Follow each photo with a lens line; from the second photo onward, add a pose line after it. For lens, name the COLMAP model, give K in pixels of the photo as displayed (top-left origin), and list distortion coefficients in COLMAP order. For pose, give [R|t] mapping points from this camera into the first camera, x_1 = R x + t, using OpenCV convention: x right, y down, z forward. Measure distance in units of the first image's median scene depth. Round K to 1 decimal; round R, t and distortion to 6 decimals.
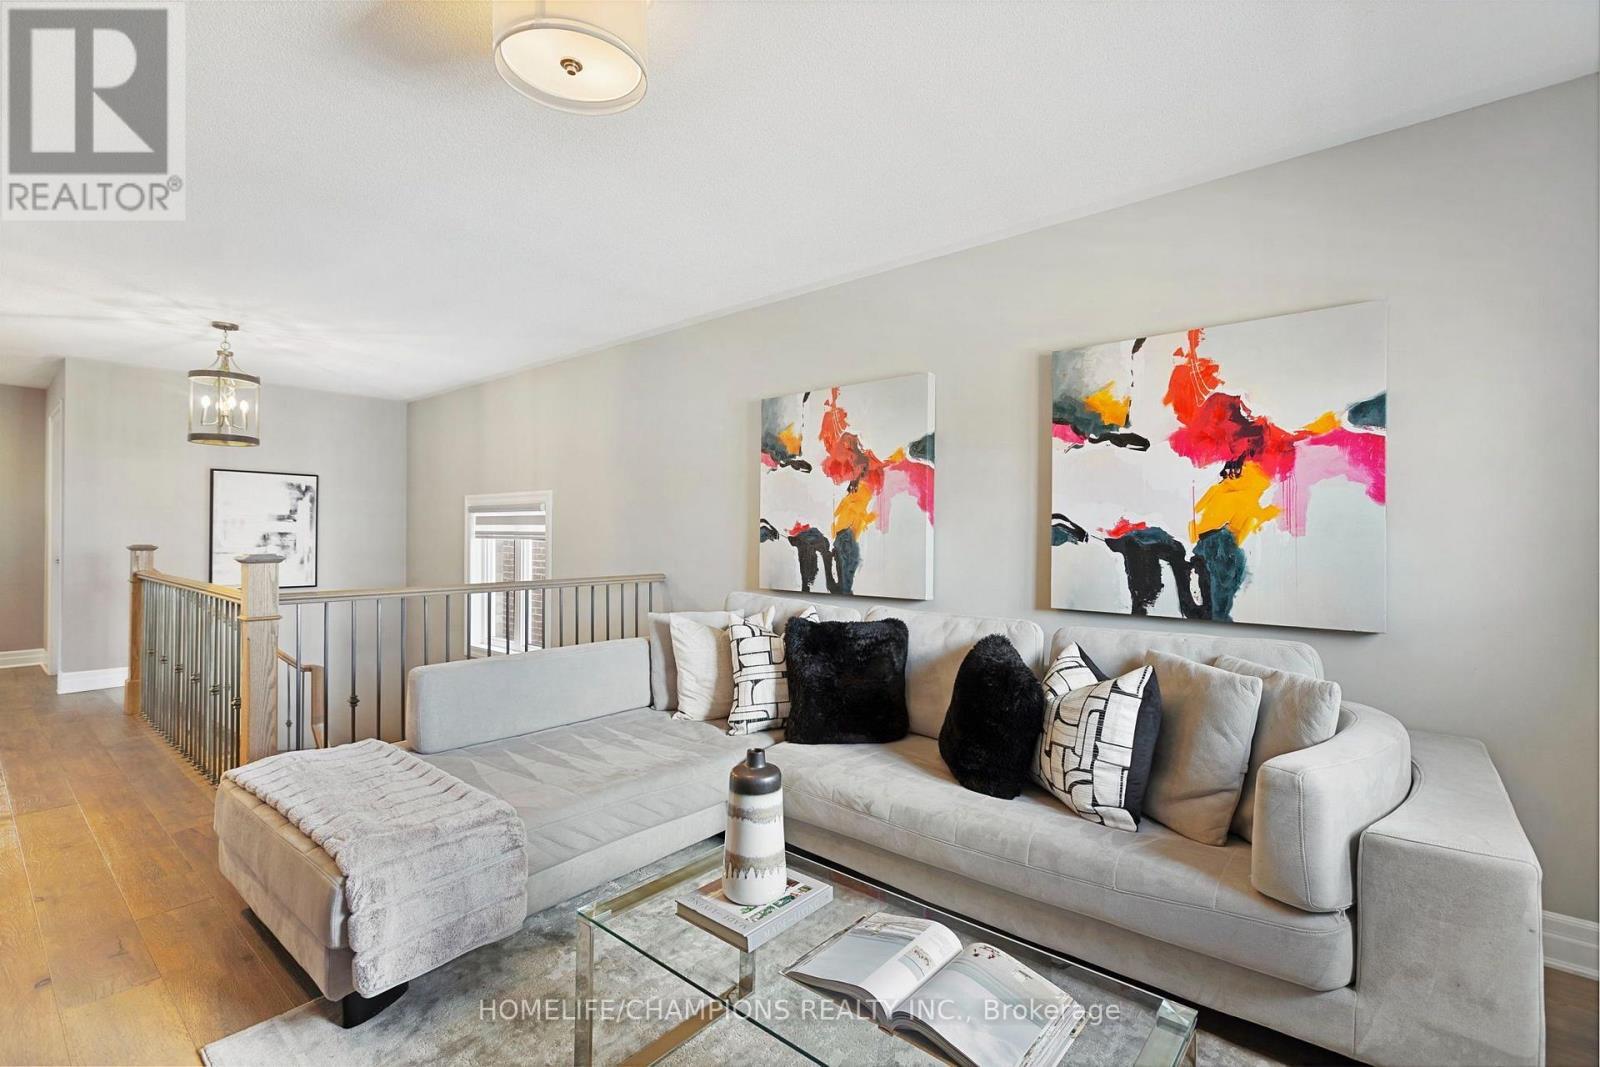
lens RADIAL K [[711.6, 0, 799.1], [0, 711.6, 528.0], [0, 0, 1]] dist [-0.001097, -0.001275]
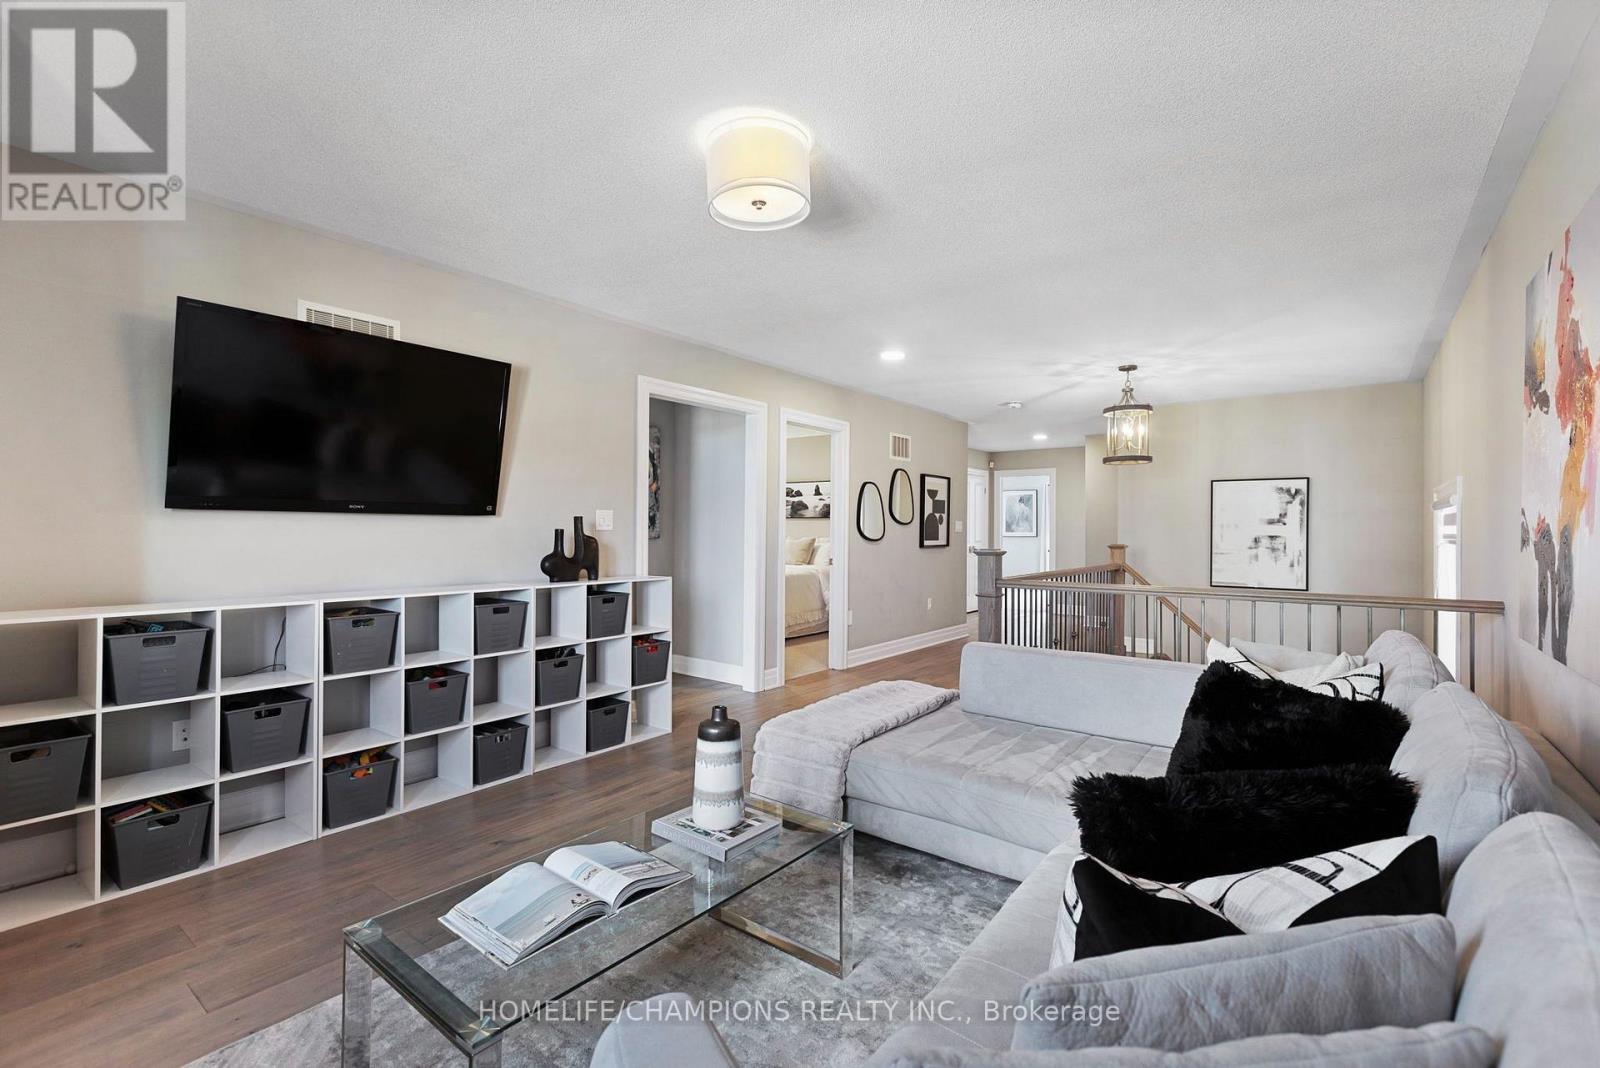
lens RADIAL K [[711.6, 0, 797.4], [0, 711.6, 535.6], [0, 0, 1]] dist [-0.001097, -0.001275]
pose [[0.036969, 0.000502, -0.999316, 0.298290], [0.003701, 0.999993, 0.000639, 0.003055], [0.999310, -0.003722, 0.036967, 0.275762]]
